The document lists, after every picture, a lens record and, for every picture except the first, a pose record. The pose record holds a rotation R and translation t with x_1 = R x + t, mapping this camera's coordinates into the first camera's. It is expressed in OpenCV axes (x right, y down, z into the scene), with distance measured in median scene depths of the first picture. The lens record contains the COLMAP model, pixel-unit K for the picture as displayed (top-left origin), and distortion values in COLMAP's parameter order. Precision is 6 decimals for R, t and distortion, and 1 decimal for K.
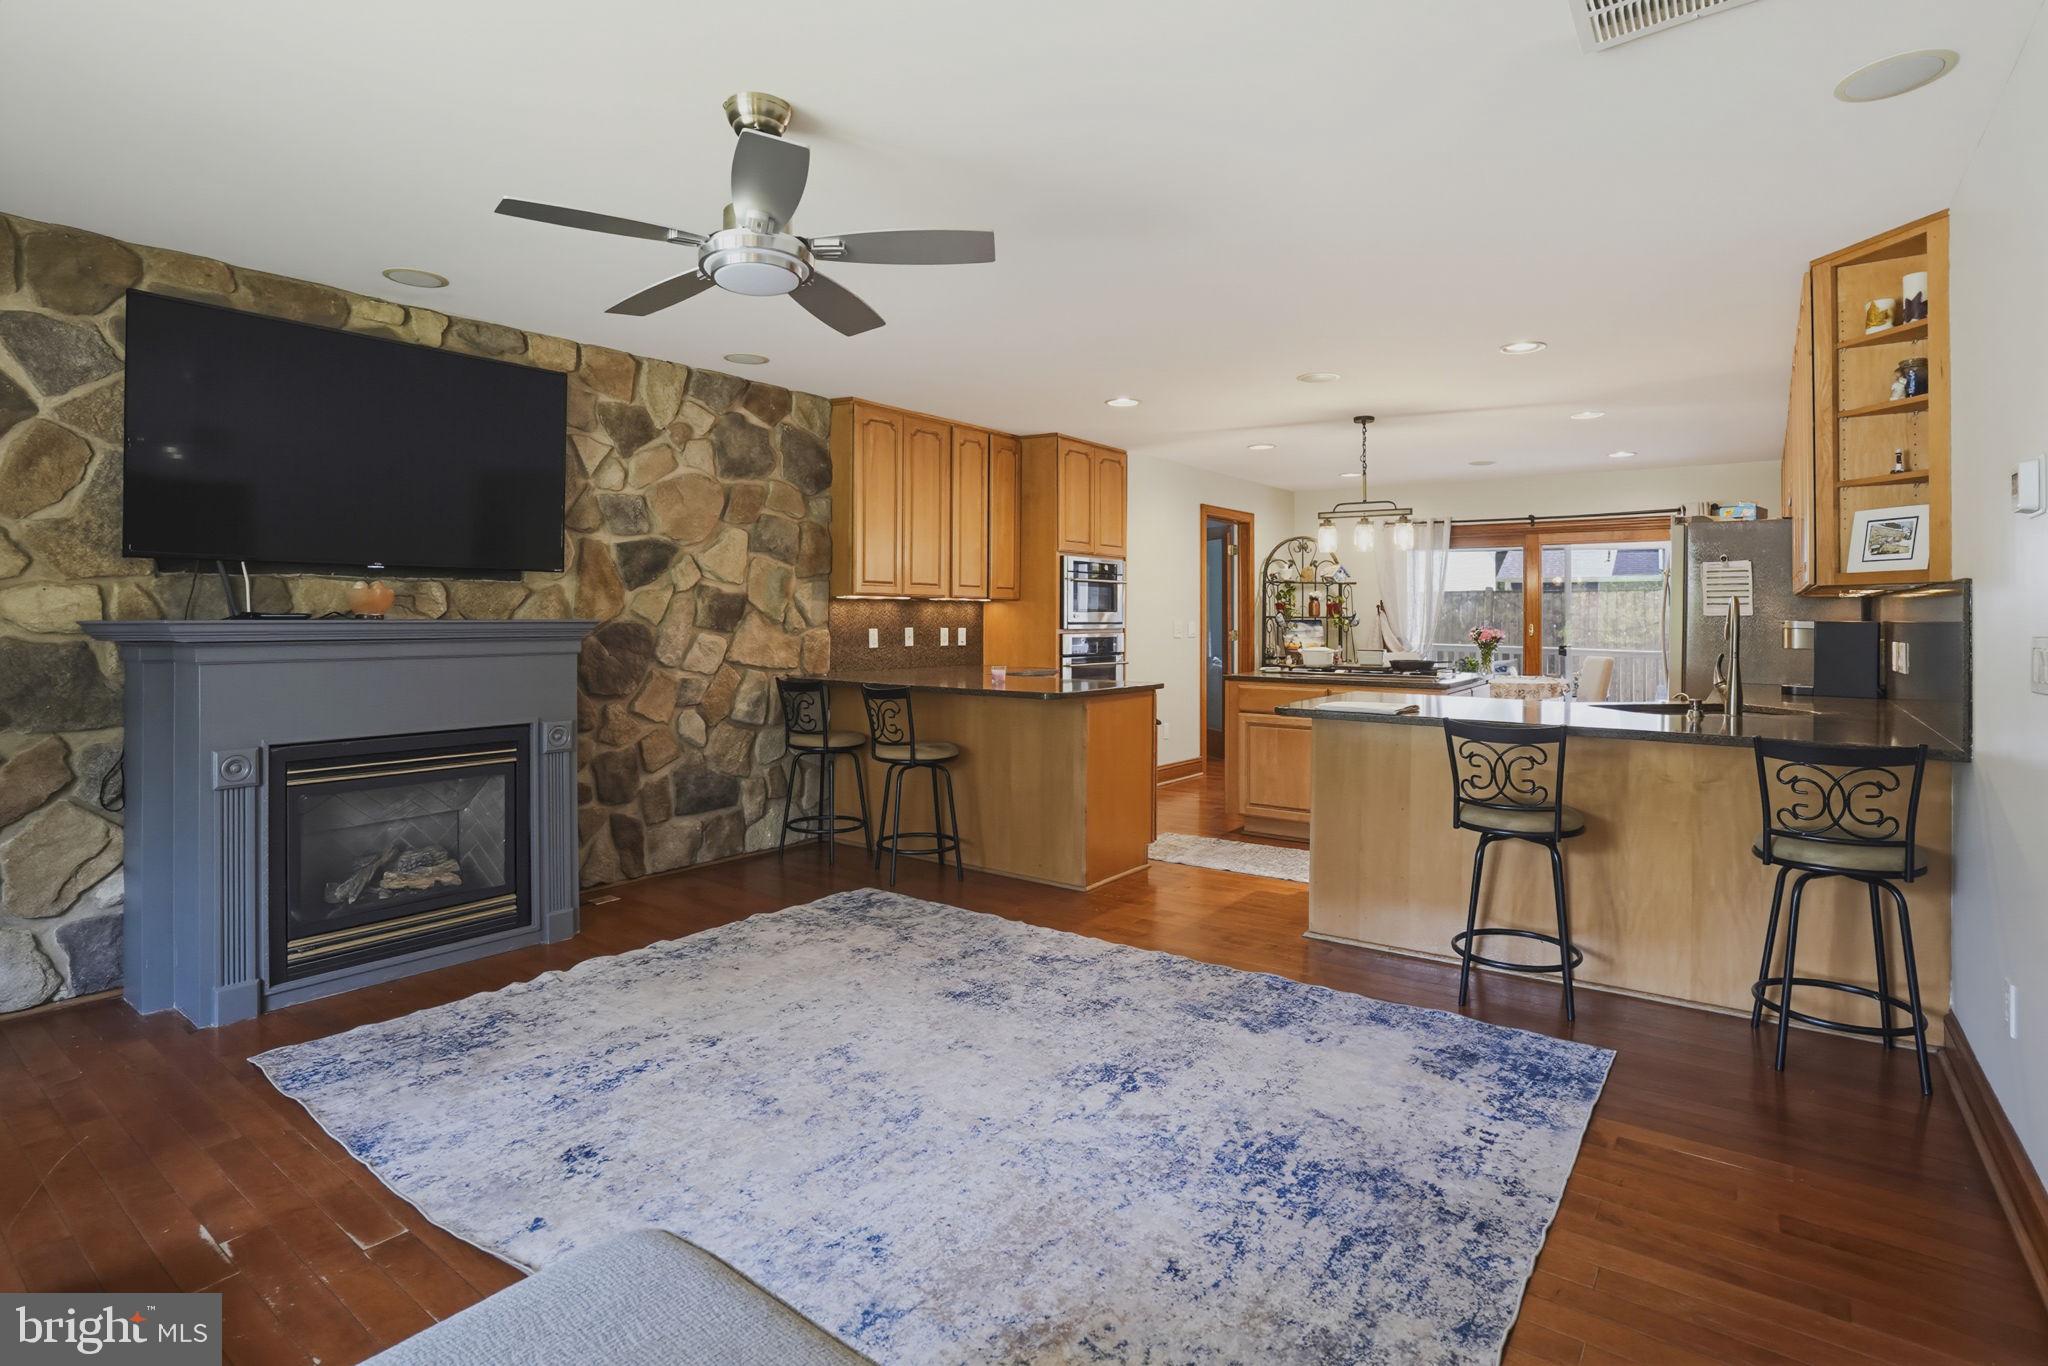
lens RADIAL K [[1023.6, 0, 1037.3], [0, 1023.6, 613.5], [0, 0, 1]] dist [-0.084303, 0.038657]
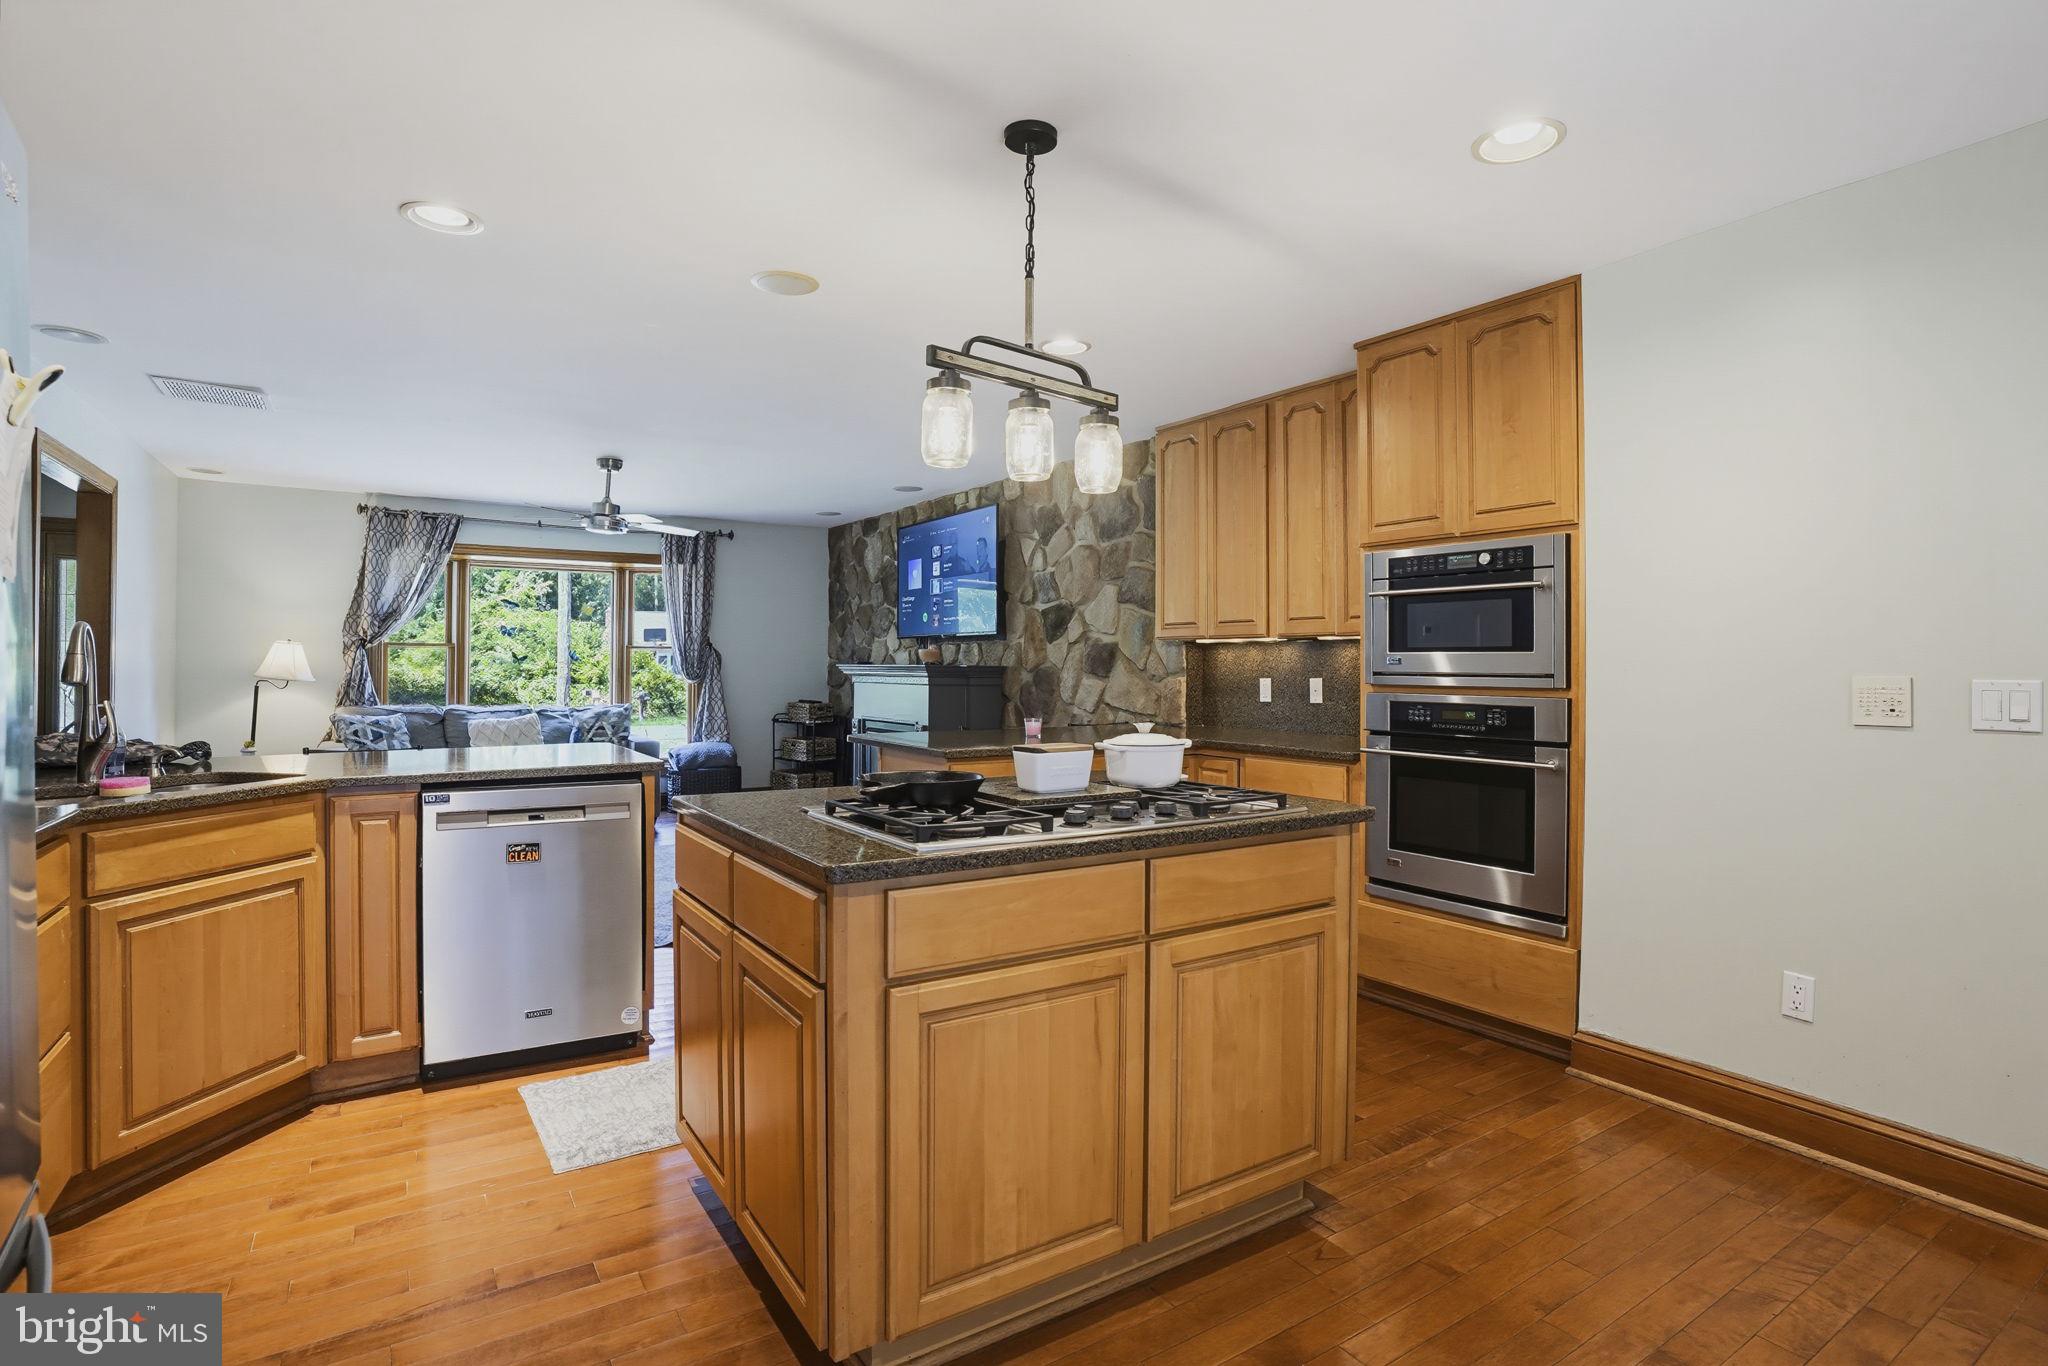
lens RADIAL K [[1016.9, 0, 1040.1], [0, 1016.9, 659.7], [0, 0, 1]] dist [-0.084209, 0.038223]
pose [[-0.344881, -0.009185, -0.938602, 0.991083], [-0.001717, 0.999957, -0.009154, 0.011888], [0.938645, -0.001545, -0.344881, 1.672545]]
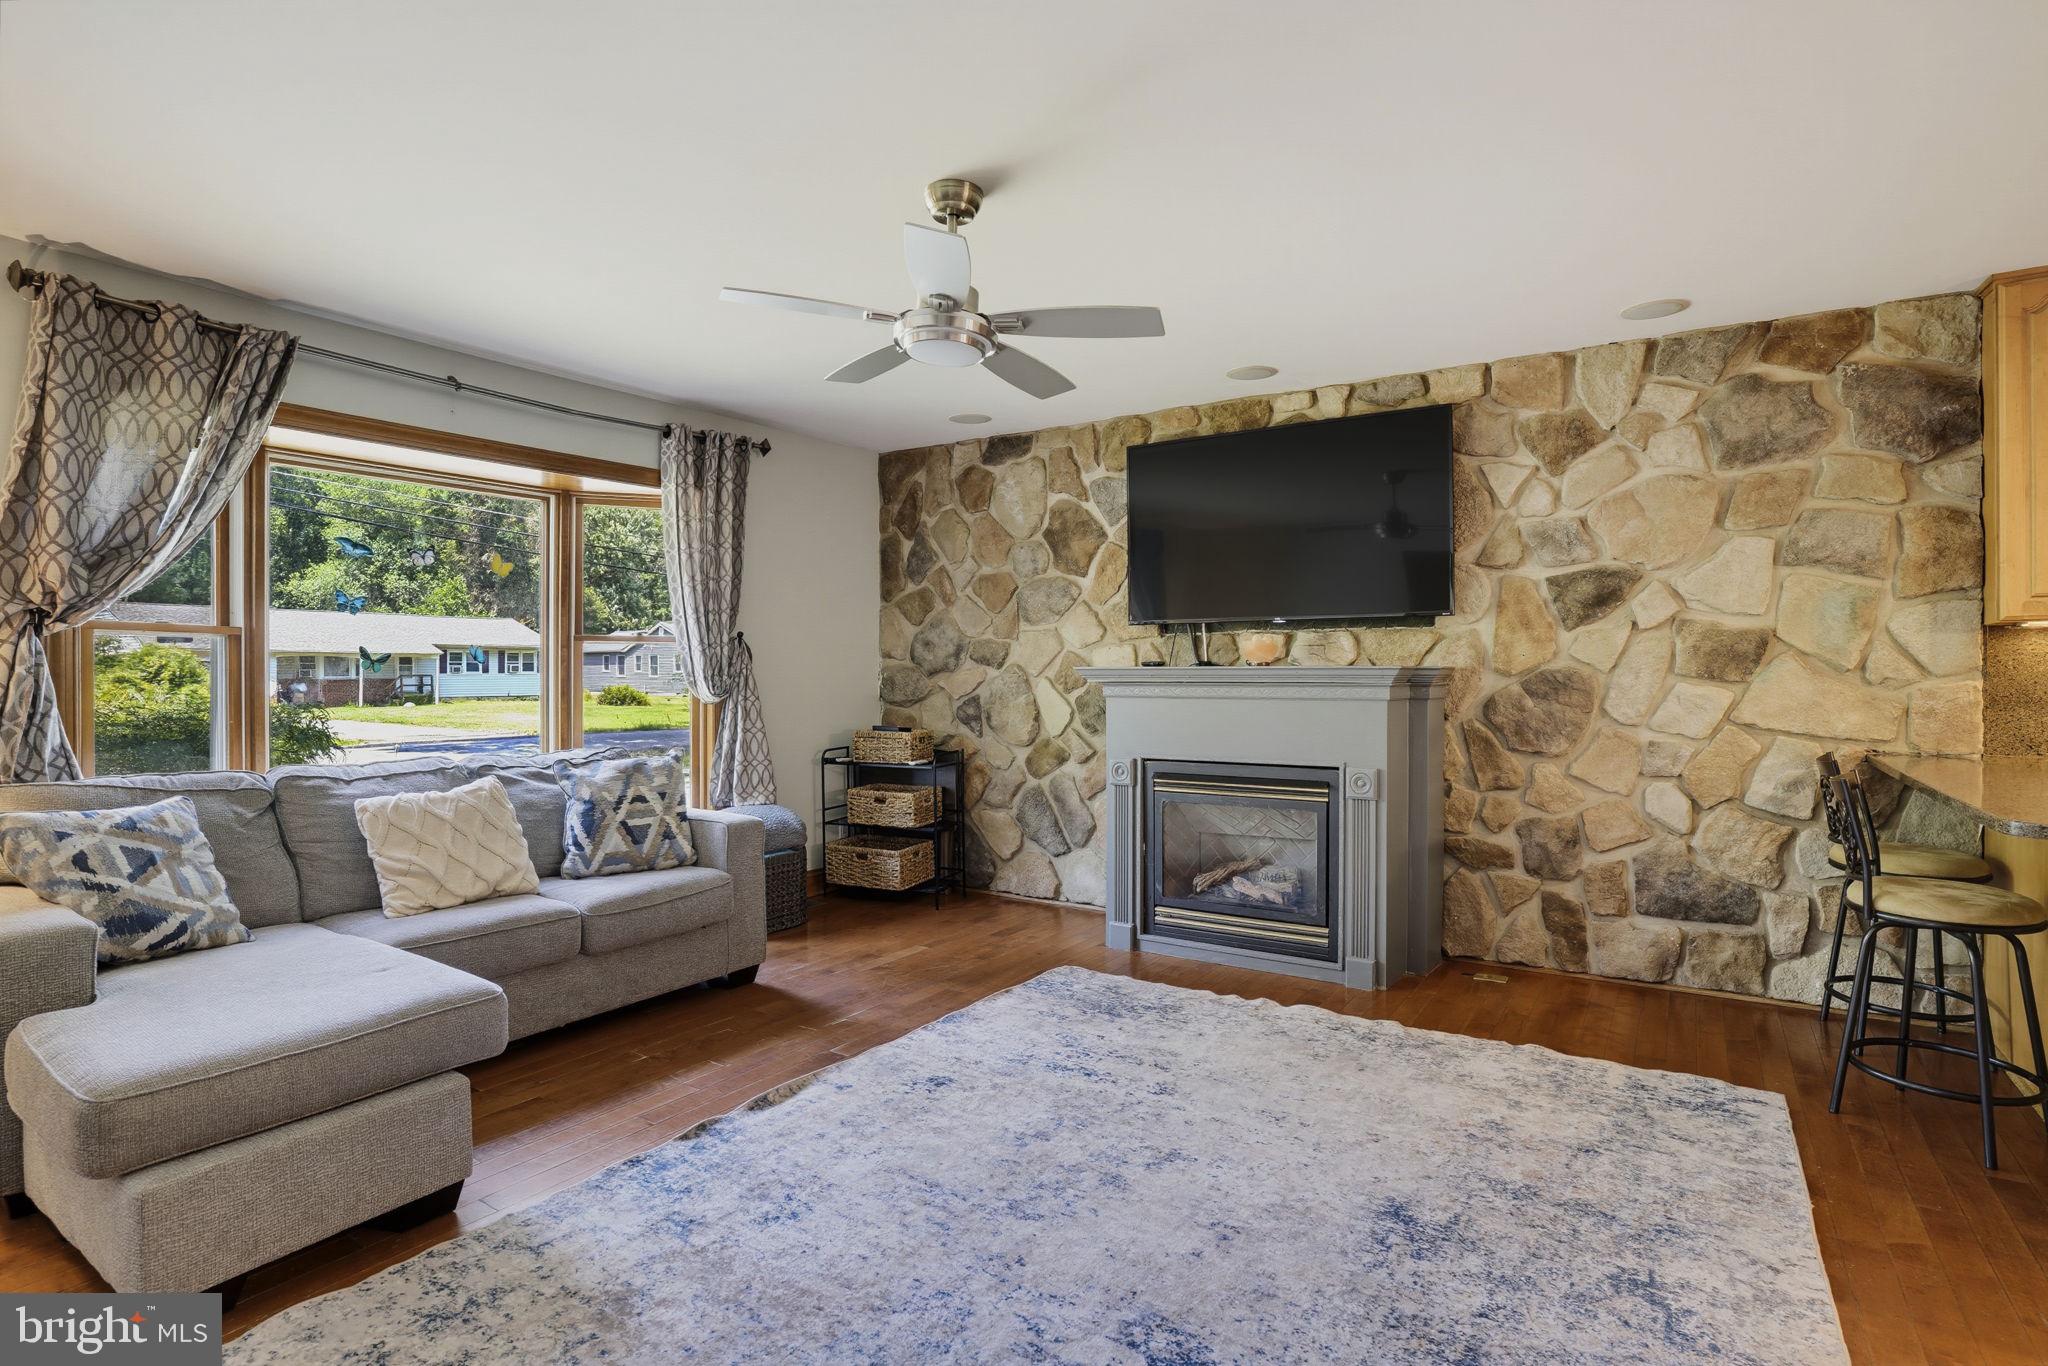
lens RADIAL K [[1010.0, 0, 1032.6], [0, 1010.0, 674.5], [0, 0, 1]] dist [-0.080455, 0.039065]
pose [[0.044965, 0.002895, -0.998984, 0.464631], [0.007642, 0.999966, 0.003241, 0.008646], [0.998959, -0.007780, 0.044942, 0.595082]]
